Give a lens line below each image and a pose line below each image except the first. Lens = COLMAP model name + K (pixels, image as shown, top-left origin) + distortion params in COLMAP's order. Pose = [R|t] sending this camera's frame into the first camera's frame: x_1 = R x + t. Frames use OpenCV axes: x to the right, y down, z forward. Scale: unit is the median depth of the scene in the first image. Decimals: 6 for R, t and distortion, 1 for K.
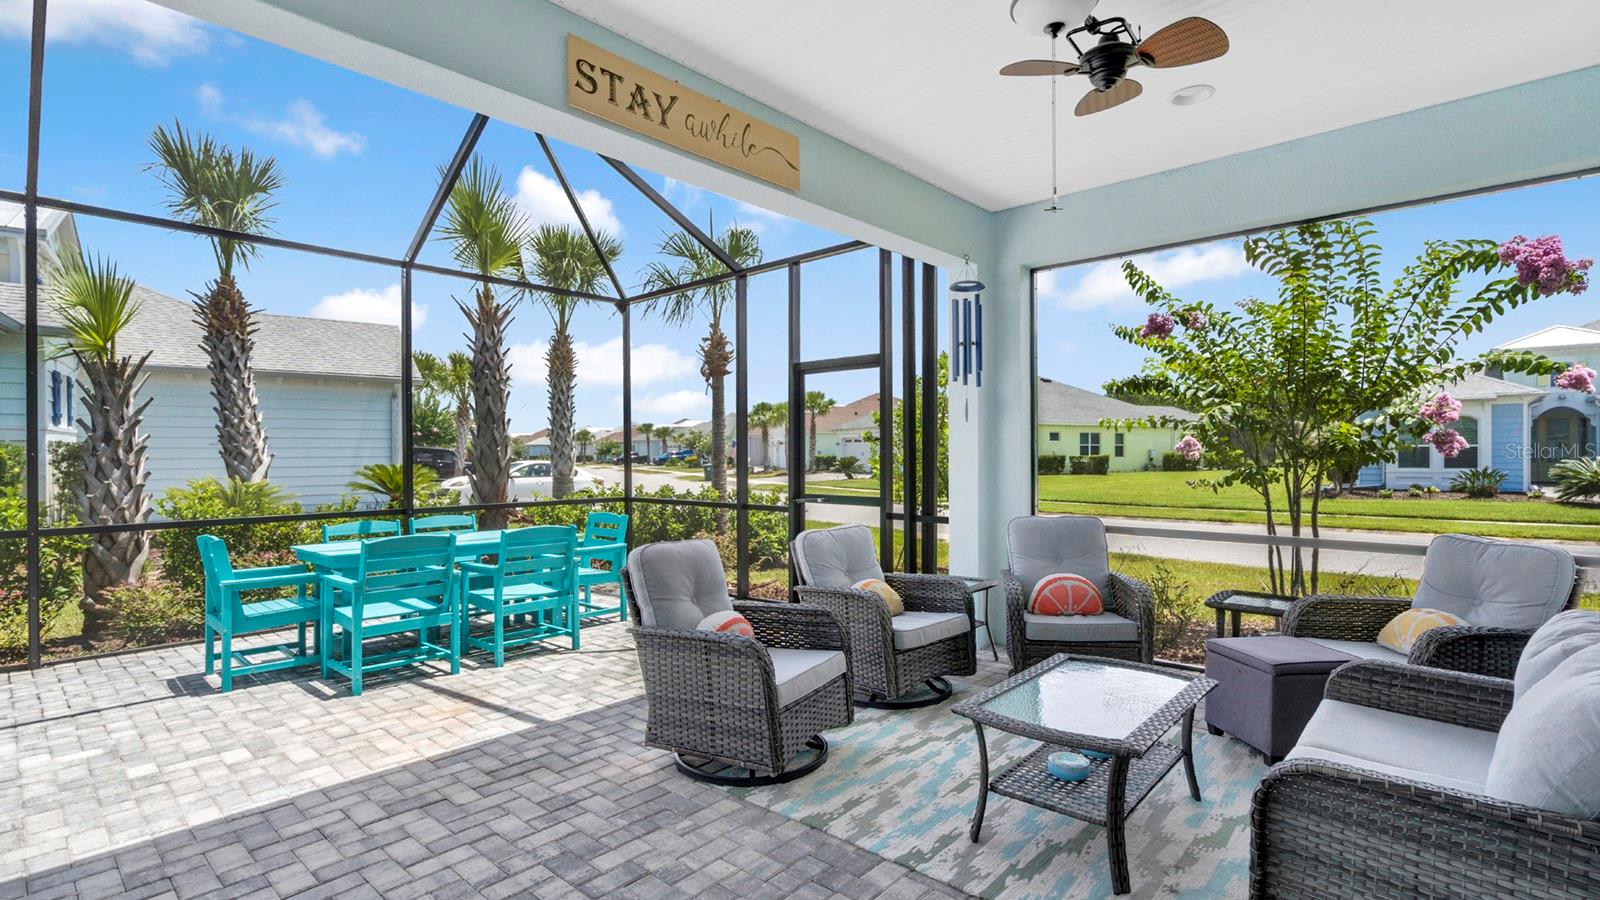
lens RADIAL K [[746.9, 0, 793.4], [0, 746.9, 472.4], [0, 0, 1]] dist [-0.000764, 0.000233]
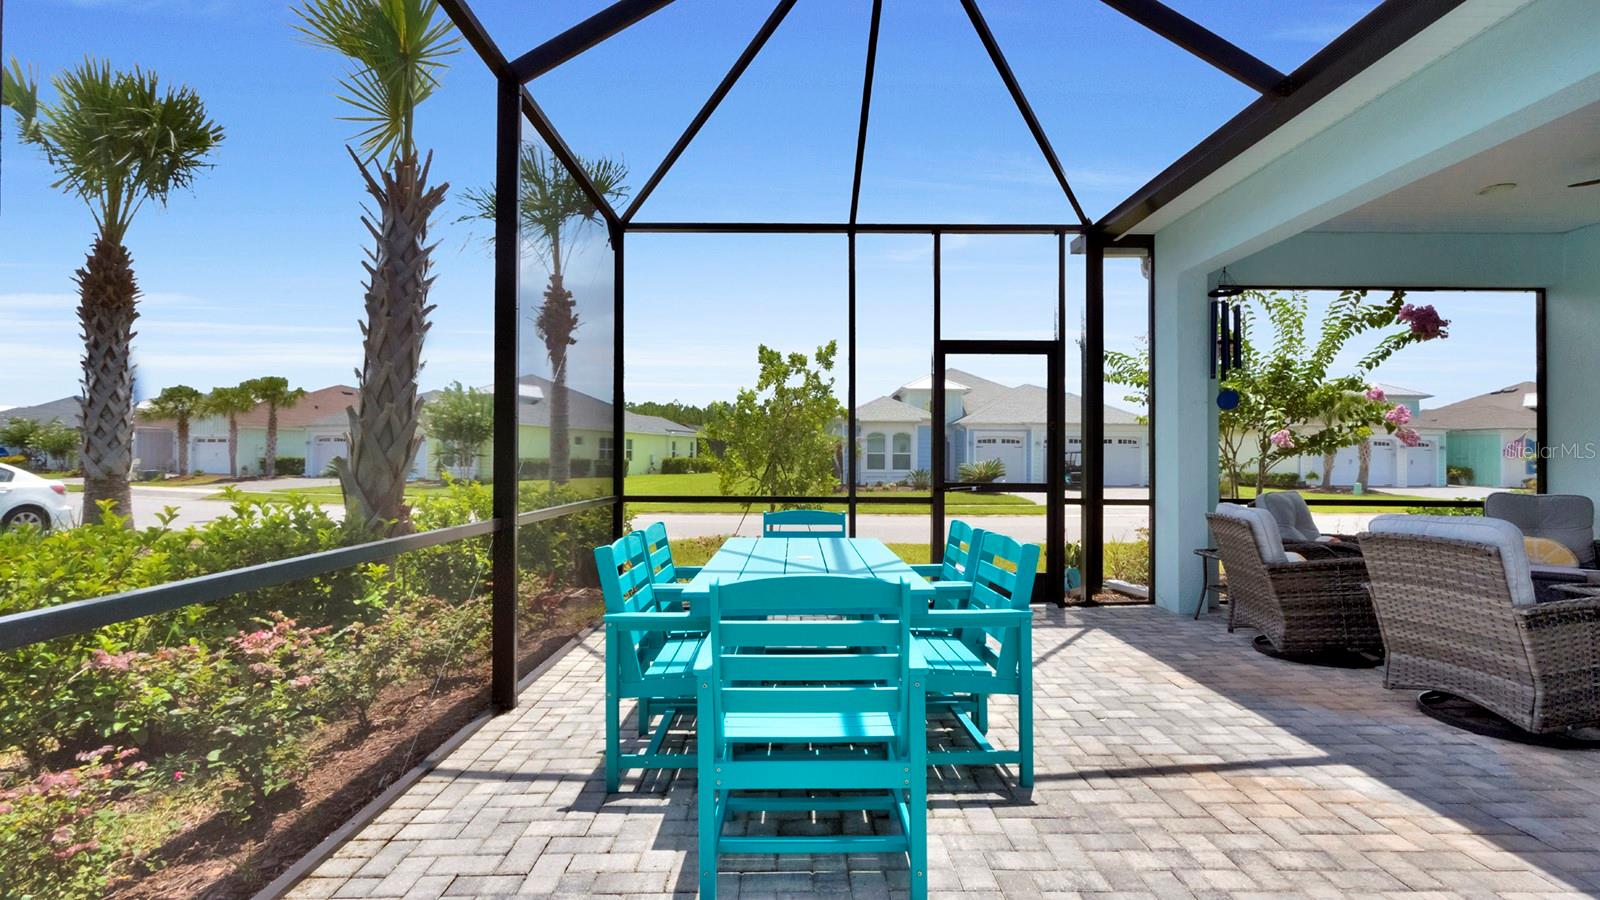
lens RADIAL K [[729.1, 0, 796.8], [0, 729.1, 485.8], [0, 0, 1]] dist [0.015683, 0.000166]
pose [[0.724893, -0.017323, 0.688644, -0.831283], [0.010522, 0.999846, 0.014075, 0.017594], [-0.688782, -0.002957, 0.724963, 0.534692]]
